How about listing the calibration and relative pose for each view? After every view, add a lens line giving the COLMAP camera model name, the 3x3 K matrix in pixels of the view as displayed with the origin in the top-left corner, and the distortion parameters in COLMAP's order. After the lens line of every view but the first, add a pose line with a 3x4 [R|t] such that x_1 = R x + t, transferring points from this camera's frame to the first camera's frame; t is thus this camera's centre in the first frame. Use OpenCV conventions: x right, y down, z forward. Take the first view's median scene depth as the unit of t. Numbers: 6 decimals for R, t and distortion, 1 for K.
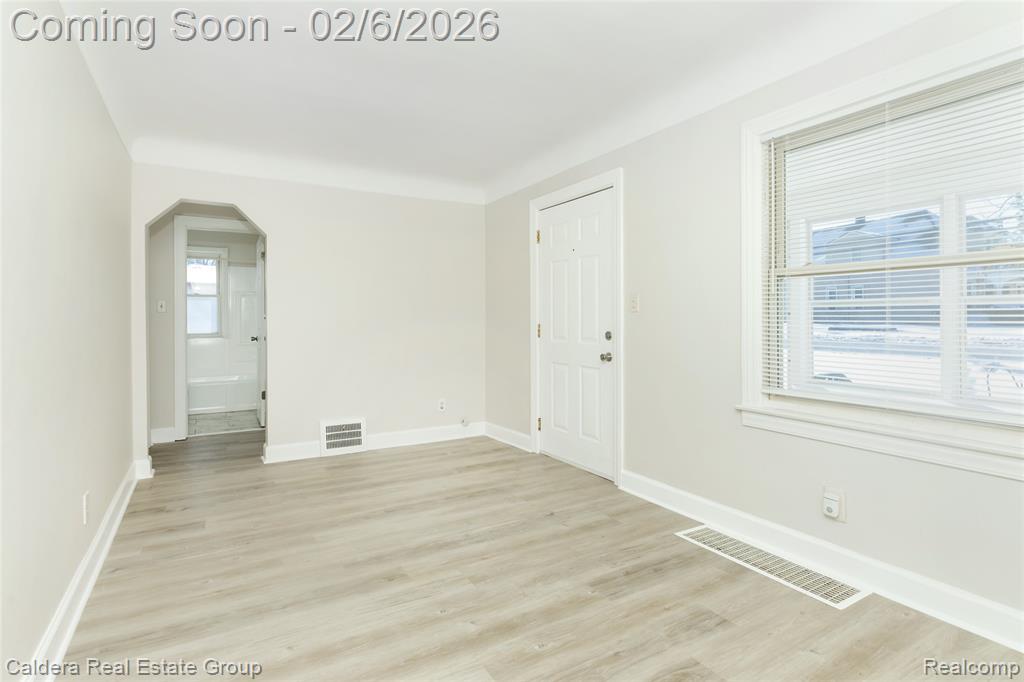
lens RADIAL K [[500.6, 0, 490.0], [0, 500.6, 318.7], [0, 0, 1]] dist [0.008300, -0.000894]
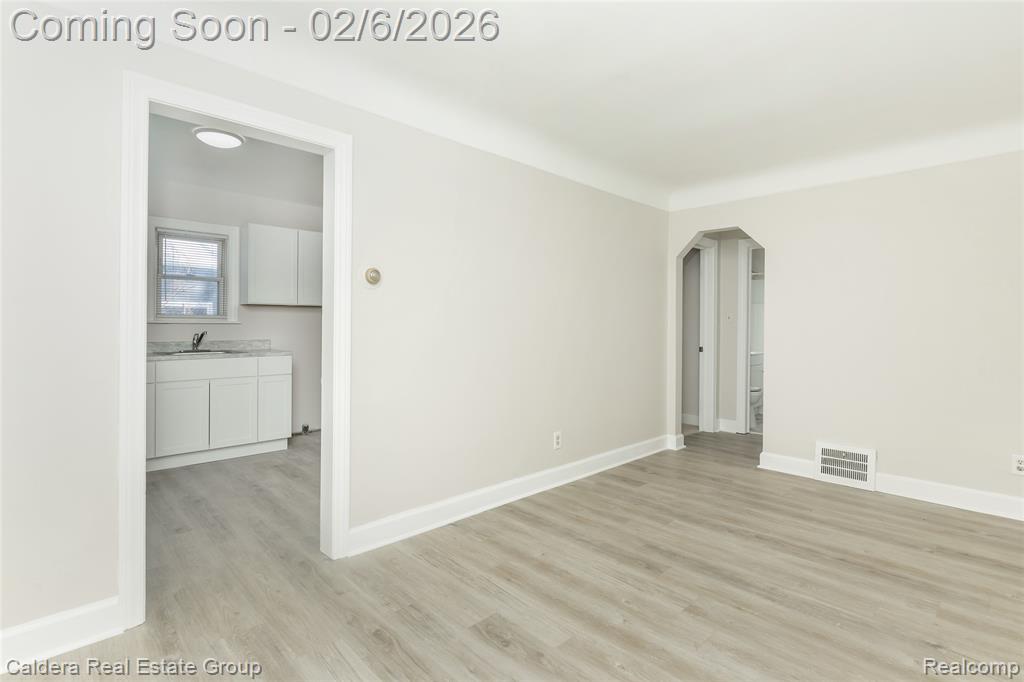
lens RADIAL K [[500.6, 0, 515.5], [0, 500.6, 332.3], [0, 0, 1]] dist [0.008300, -0.000894]
pose [[0.244534, 0.011366, -0.969574, 0.681542], [-0.000685, 0.999933, 0.011549, -0.009803], [0.969641, -0.002160, 0.244525, 0.382618]]
